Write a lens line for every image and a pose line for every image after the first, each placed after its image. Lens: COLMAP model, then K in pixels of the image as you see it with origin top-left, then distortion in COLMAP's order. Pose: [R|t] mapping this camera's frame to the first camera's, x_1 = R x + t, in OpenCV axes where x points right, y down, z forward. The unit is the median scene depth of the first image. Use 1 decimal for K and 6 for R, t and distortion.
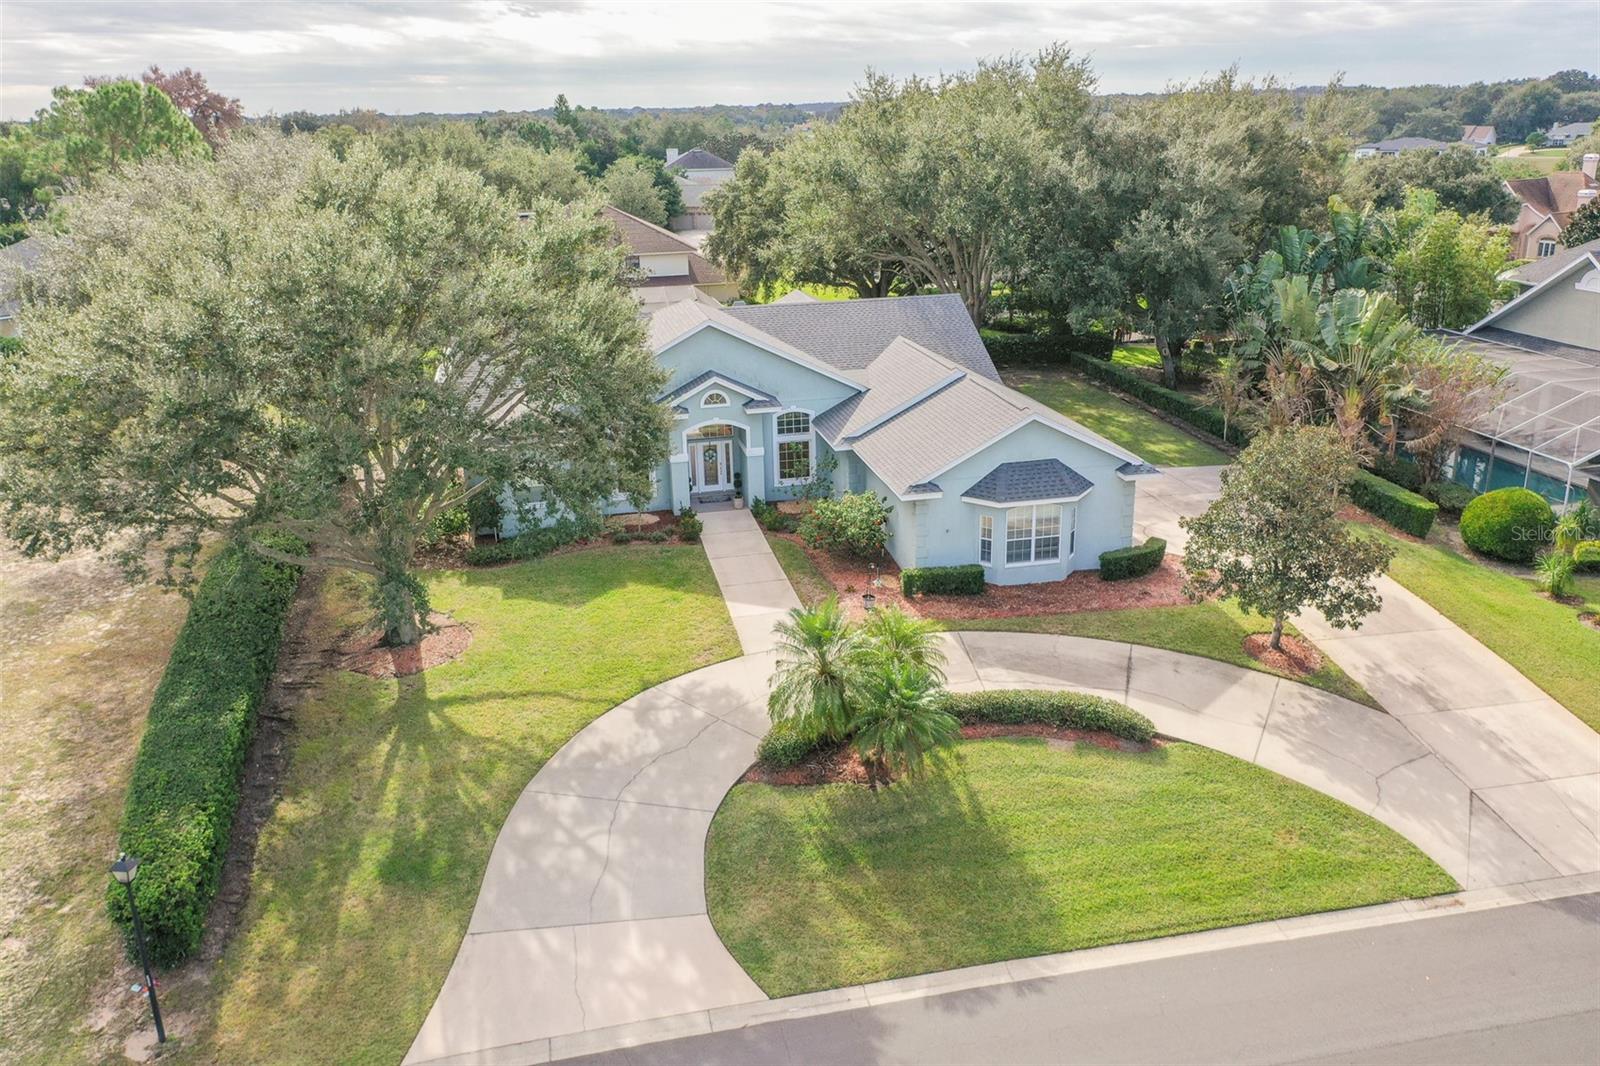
lens RADIAL K [[1260.0, 0, 800.0], [0, 1260.0, 533.0], [0, 0, 1]] dist [0.008563, 0.001868]
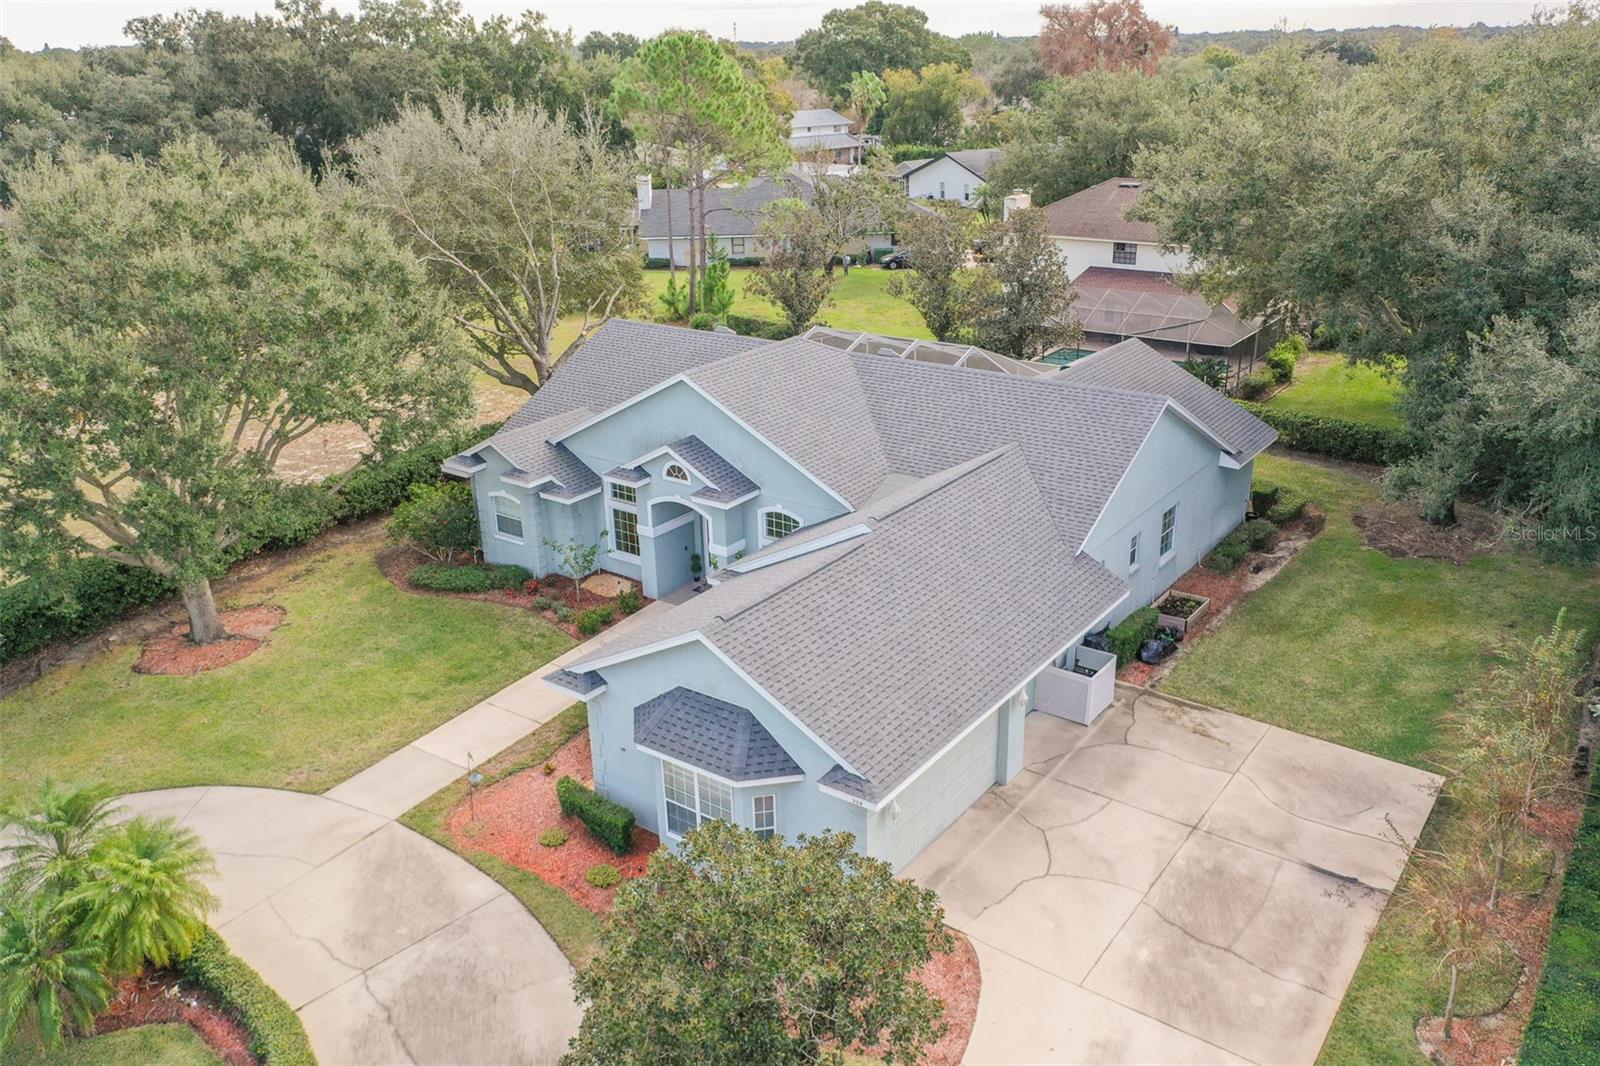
lens RADIAL K [[1260.8, 0, 800.0], [0, 1260.8, 533.0], [0, 0, 1]] dist [-0.000876, -0.002054]
pose [[0.663745, 0.279352, -0.693833, 0.619148], [-0.234550, 0.958584, 0.161568, -0.245961], [0.710231, 0.055498, 0.701777, 0.572366]]
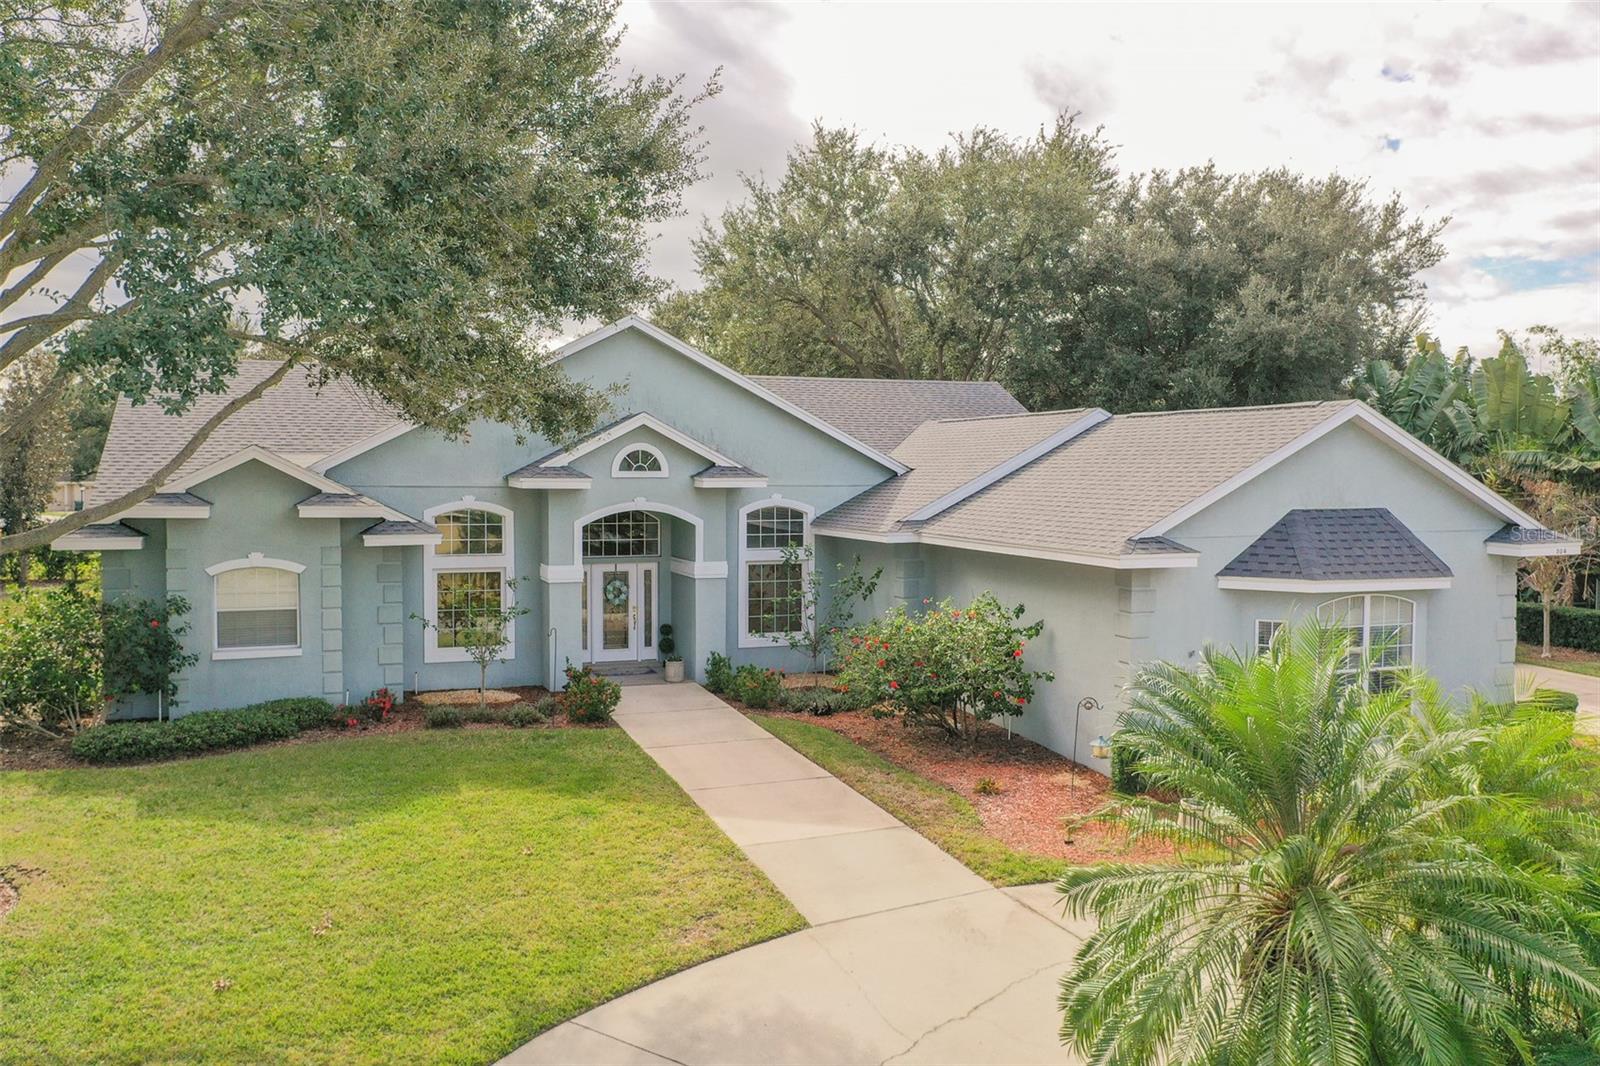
lens RADIAL K [[1296.8, 0, 800.0], [0, 1296.8, 533.0], [0, 0, 1]] dist [0.000974, -0.000713]
pose [[0.987746, 0.020697, 0.154693, -0.096466], [0.023079, 0.960901, -0.275928, 0.082310], [-0.154356, 0.276117, 0.948648, 0.556121]]
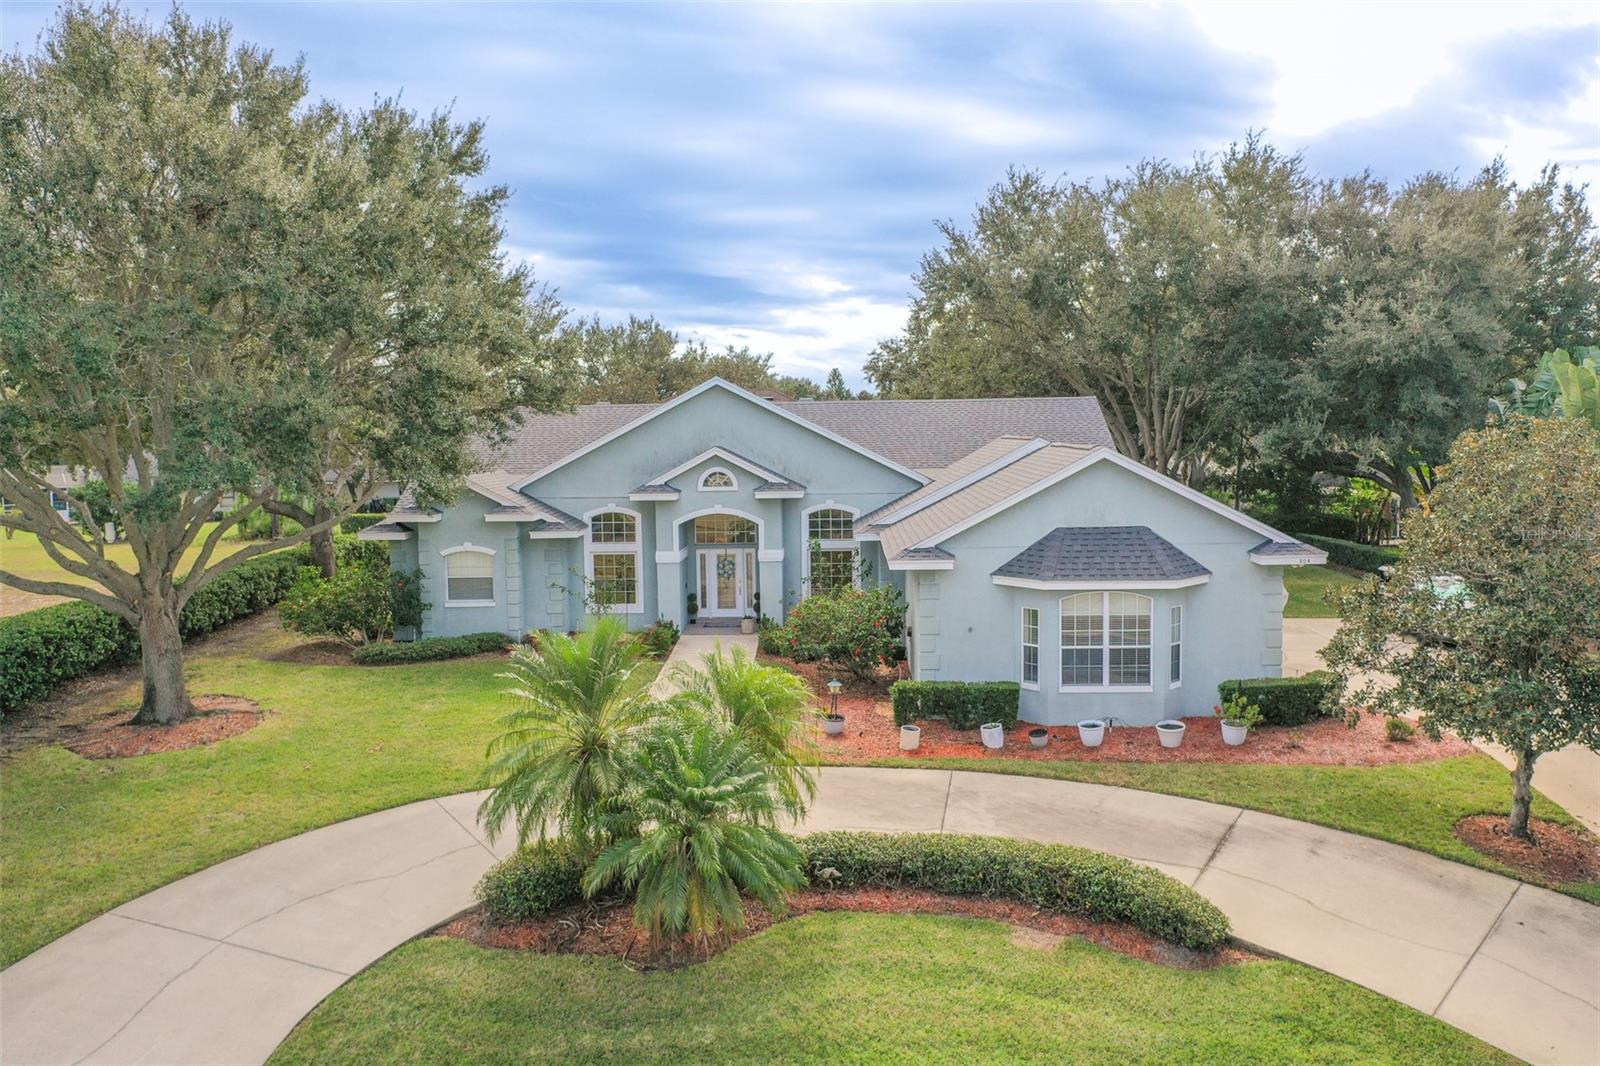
lens RADIAL K [[1260.8, 0, 800.0], [0, 1260.8, 533.0], [0, 0, 1]] dist [-0.000876, -0.002054]
pose [[0.970769, 0.029511, -0.238194, 0.183164], [-0.085199, 0.970153, -0.227034, 0.104244], [0.224385, 0.240691, 0.944309, 0.350100]]
